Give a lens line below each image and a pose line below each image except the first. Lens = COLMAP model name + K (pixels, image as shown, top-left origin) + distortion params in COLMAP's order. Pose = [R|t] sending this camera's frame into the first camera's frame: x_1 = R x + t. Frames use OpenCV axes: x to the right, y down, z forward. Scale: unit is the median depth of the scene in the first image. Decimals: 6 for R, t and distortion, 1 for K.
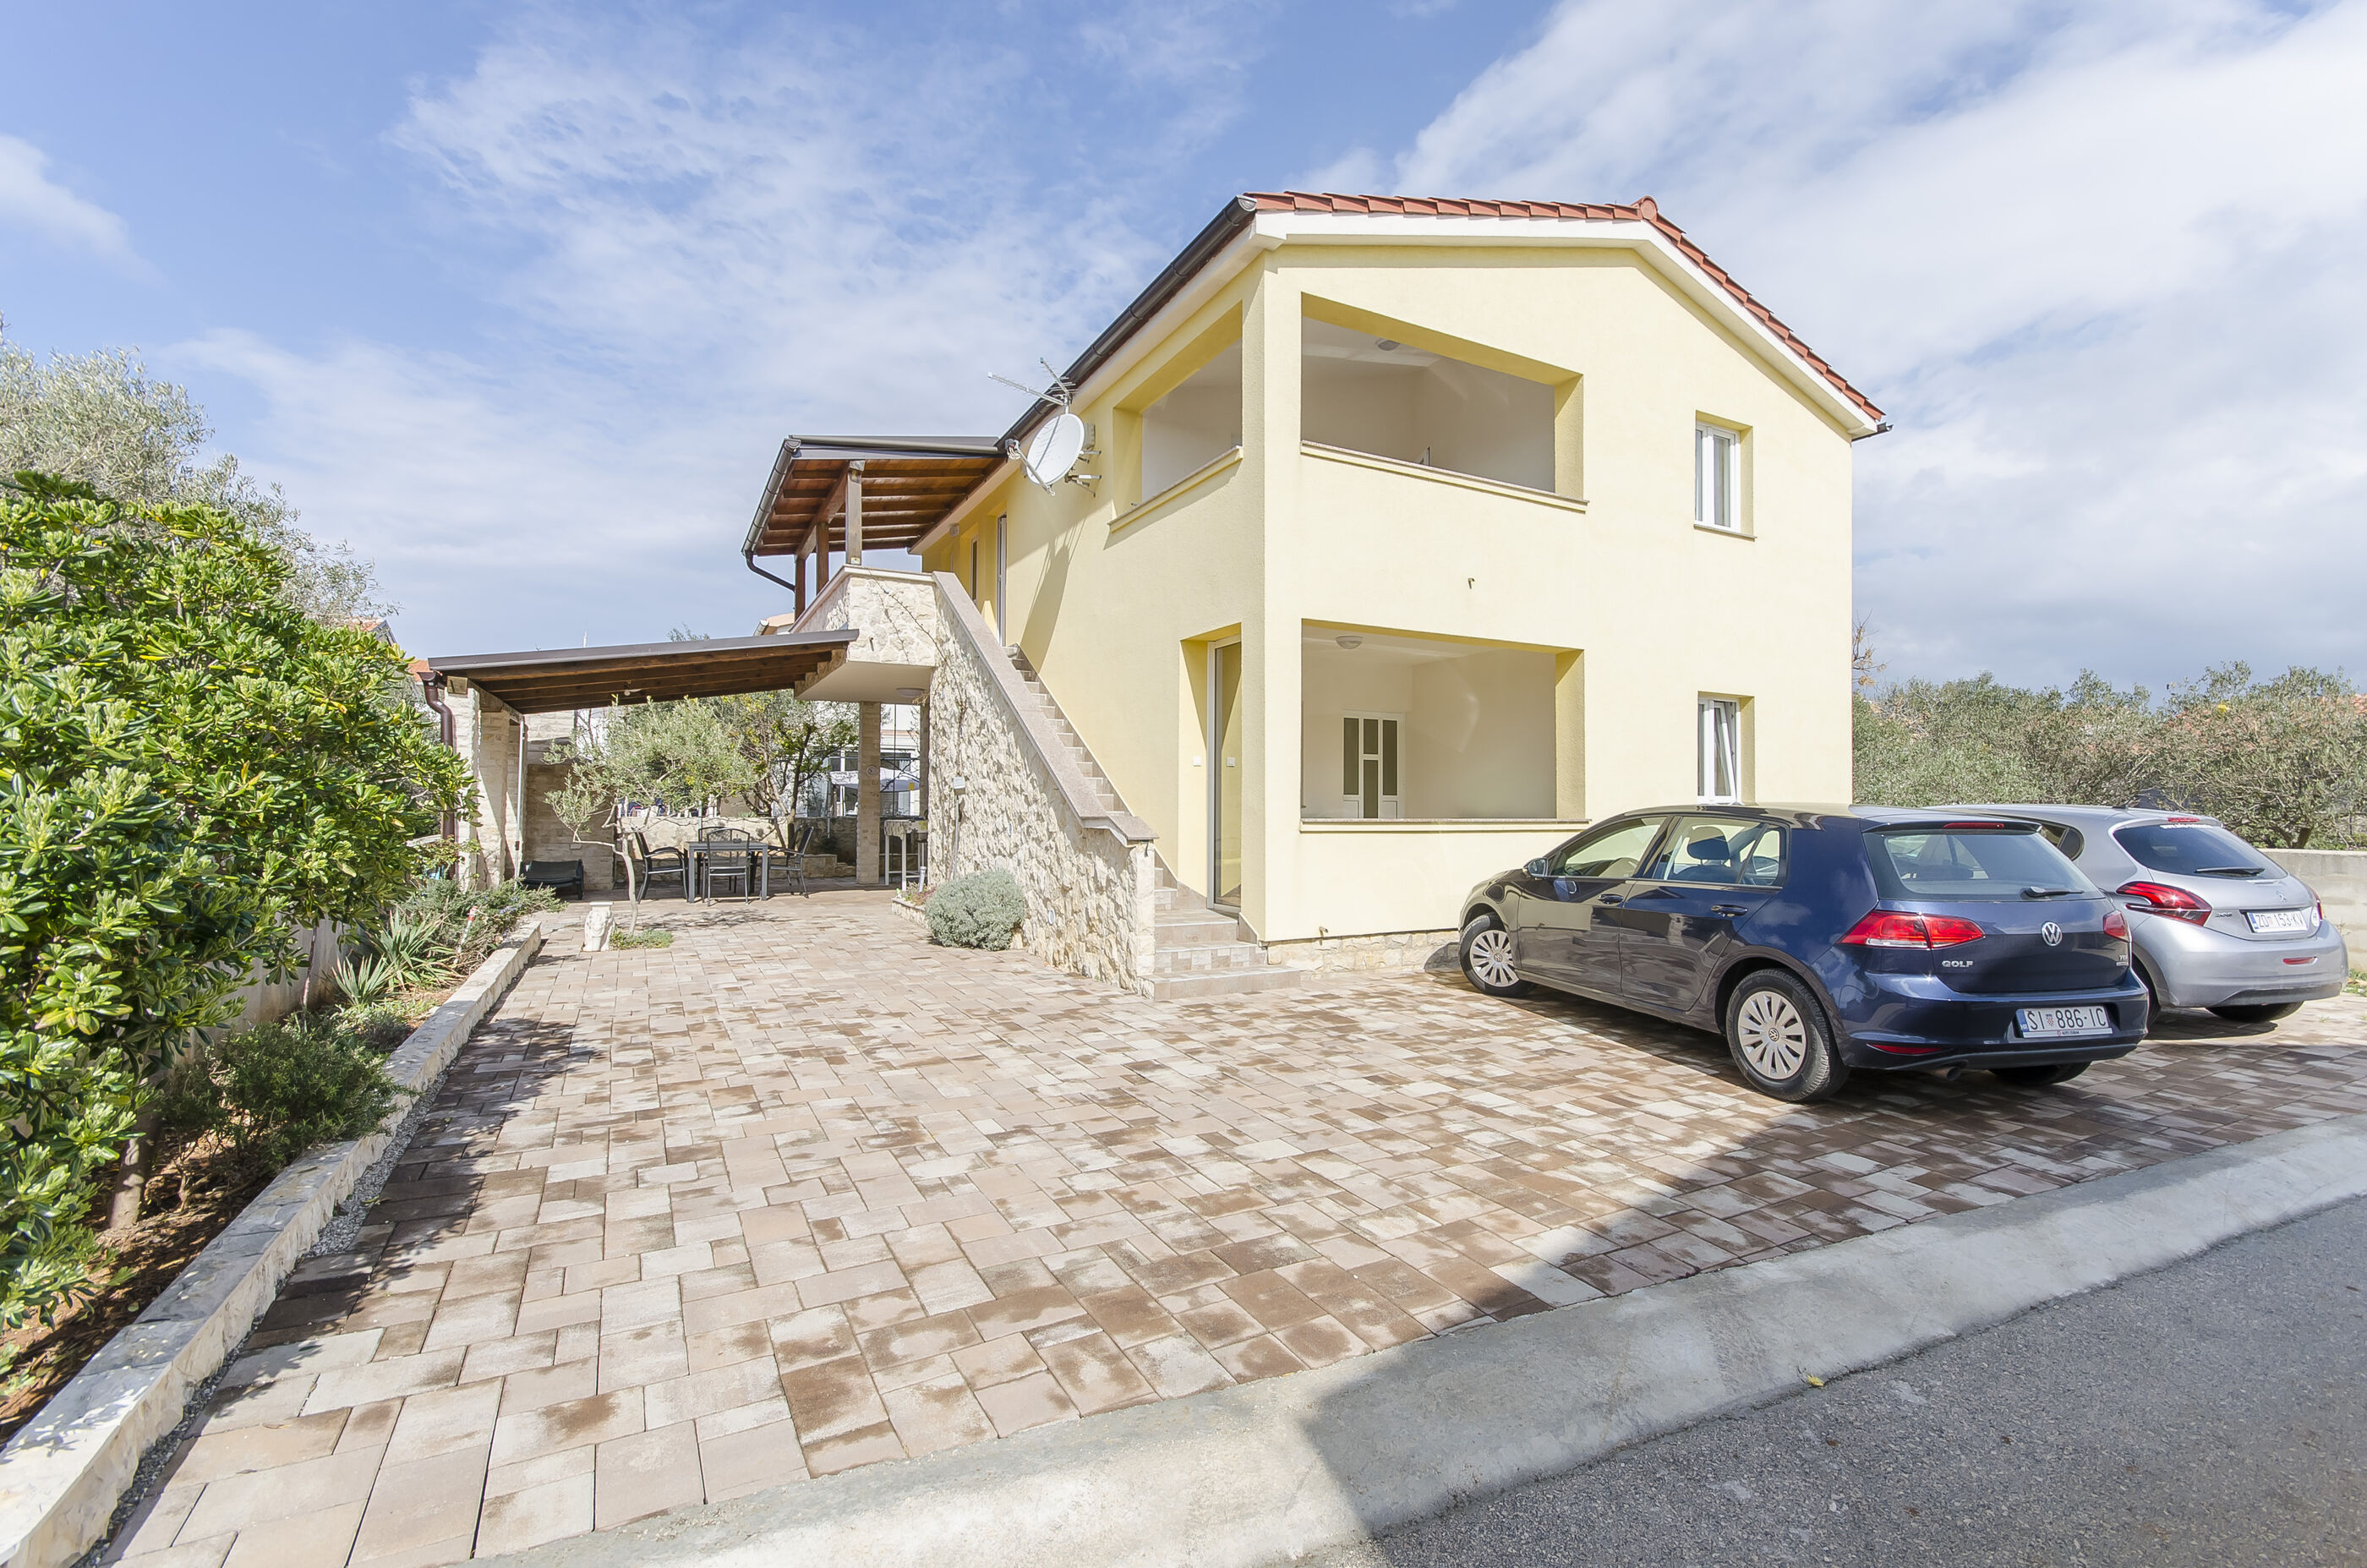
lens RADIAL K [[1038.1, 0, 1194.6], [0, 1038.1, 797.9], [0, 0, 1]] dist [0.004442, 0.000210]
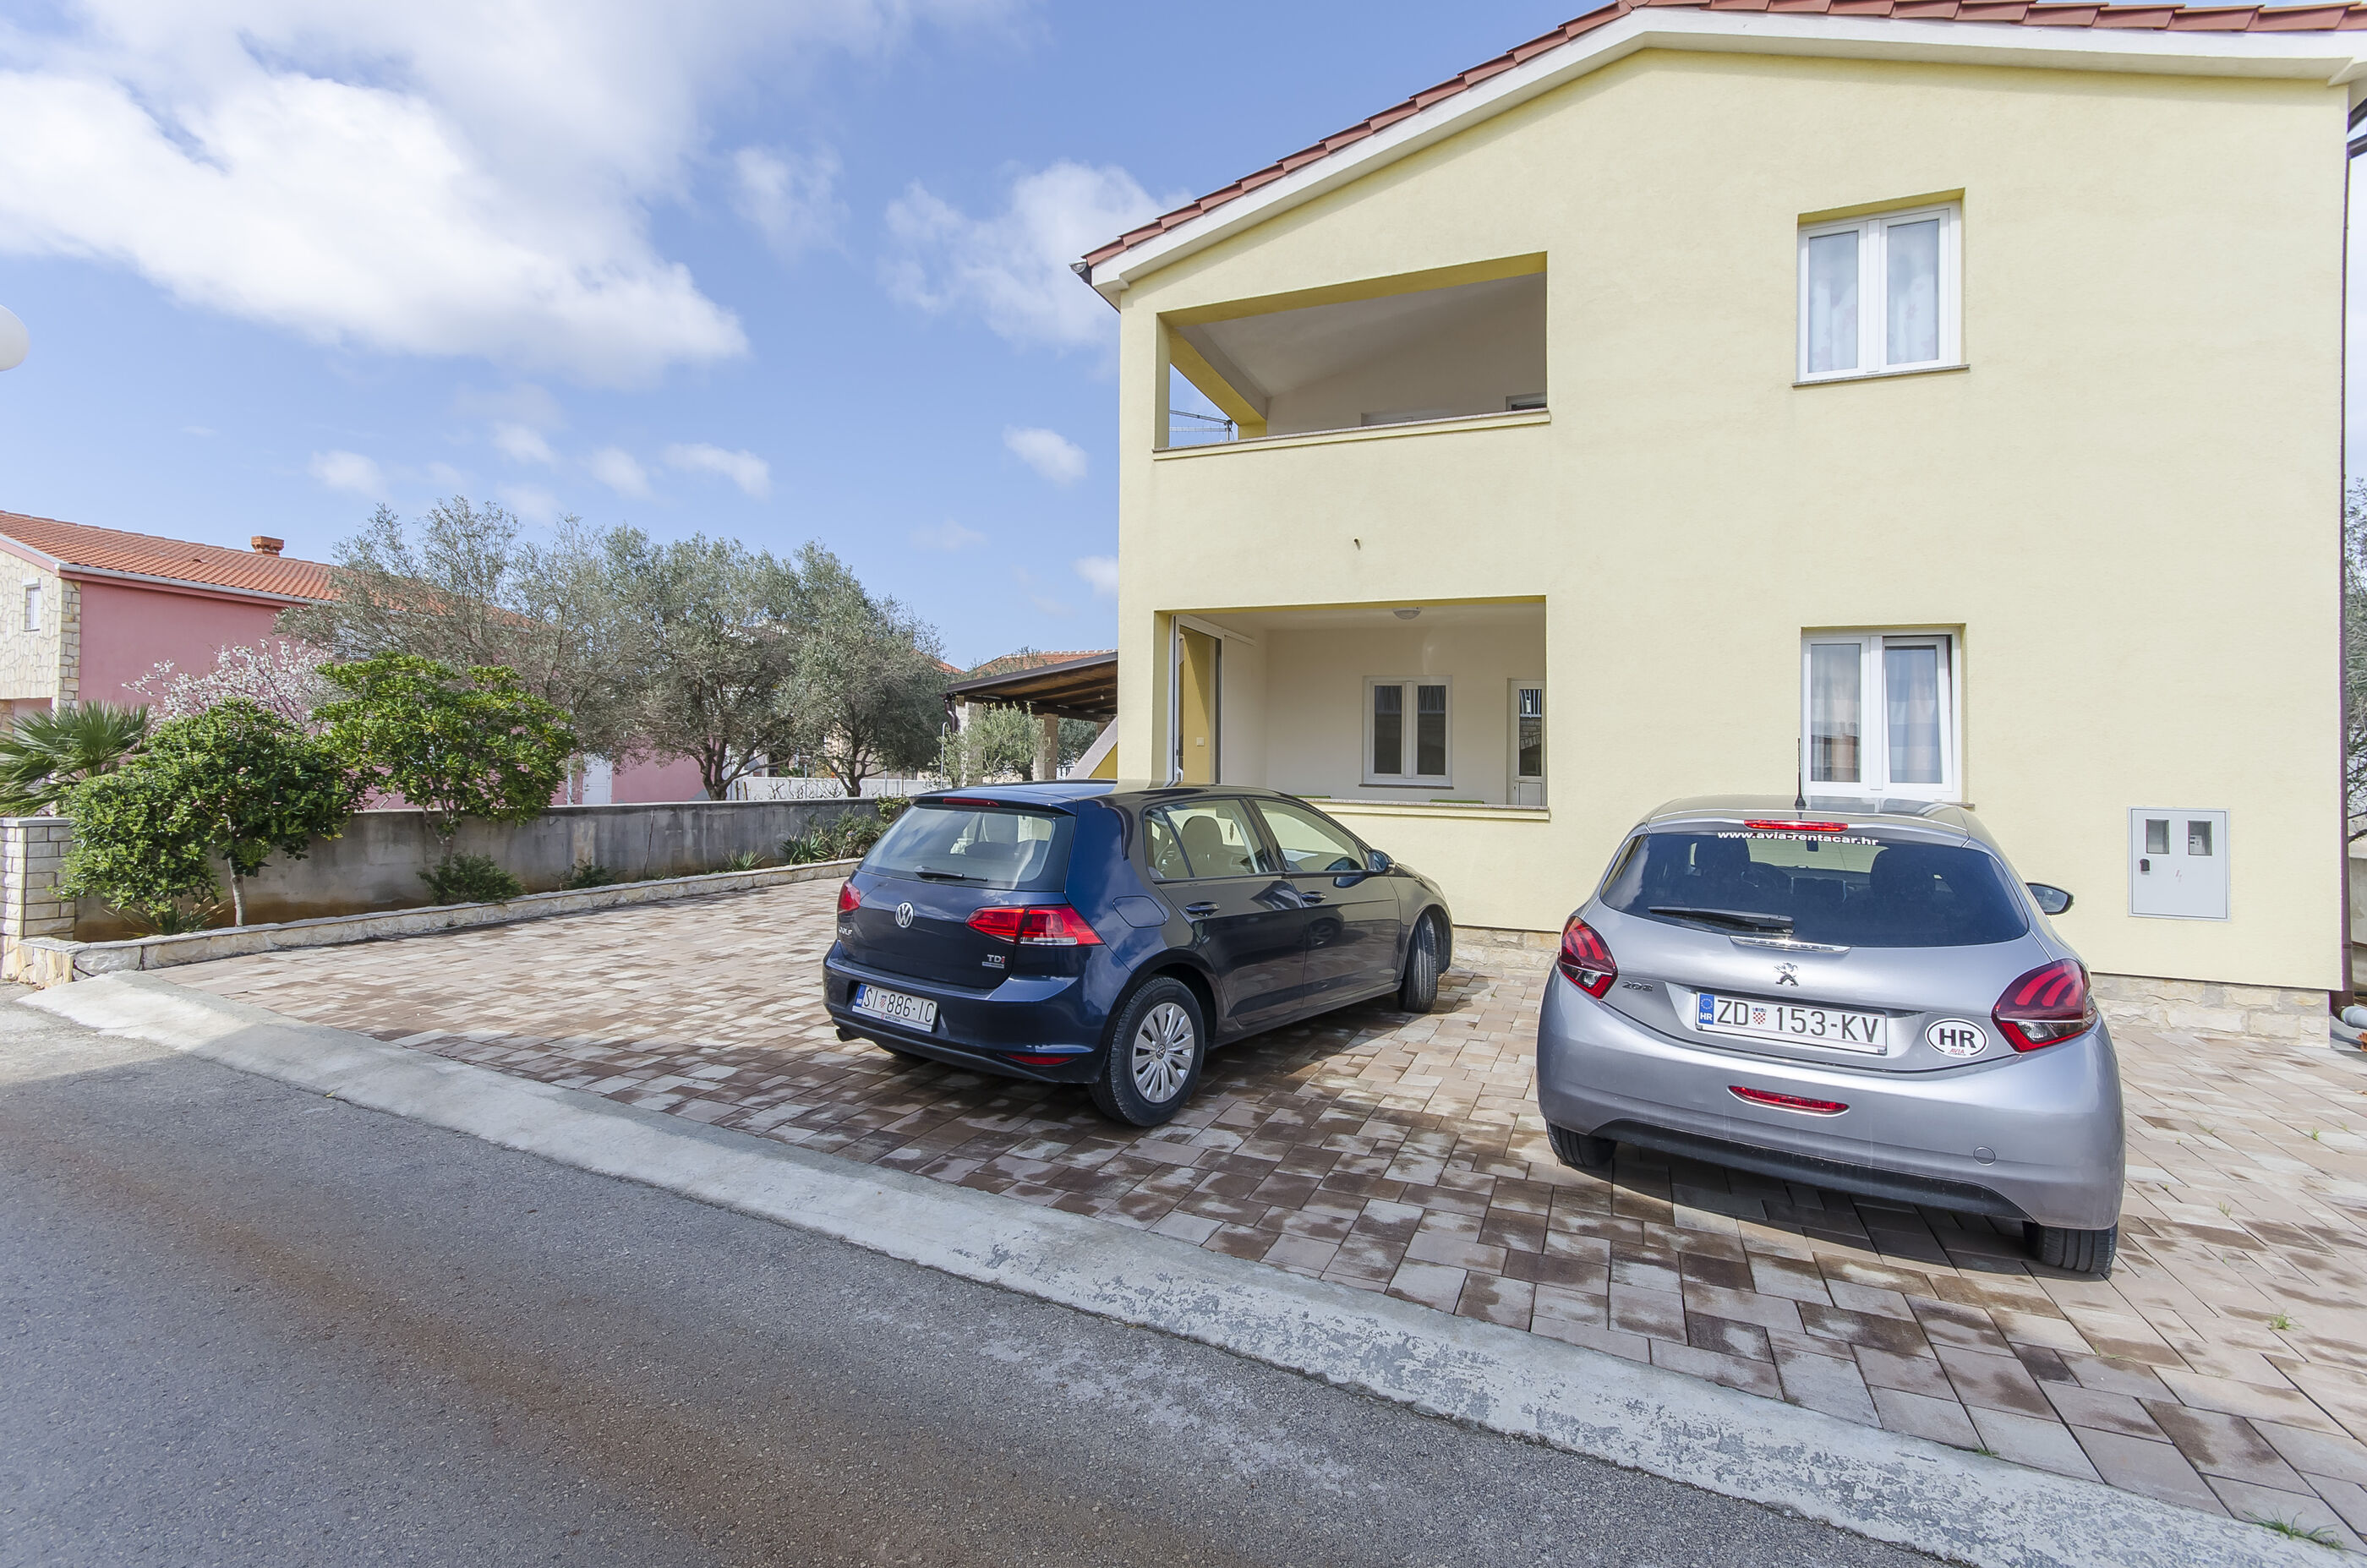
lens RADIAL K [[1012.1, 0, 1183.5], [0, 1012.1, 784.0], [0, 0, 1]] dist [0.002286, 0.000084]
pose [[0.639971, 0.018186, -0.768184, 1.738742], [-0.015261, 0.999824, 0.010956, -0.002782], [0.768247, 0.004712, 0.640136, 0.620435]]
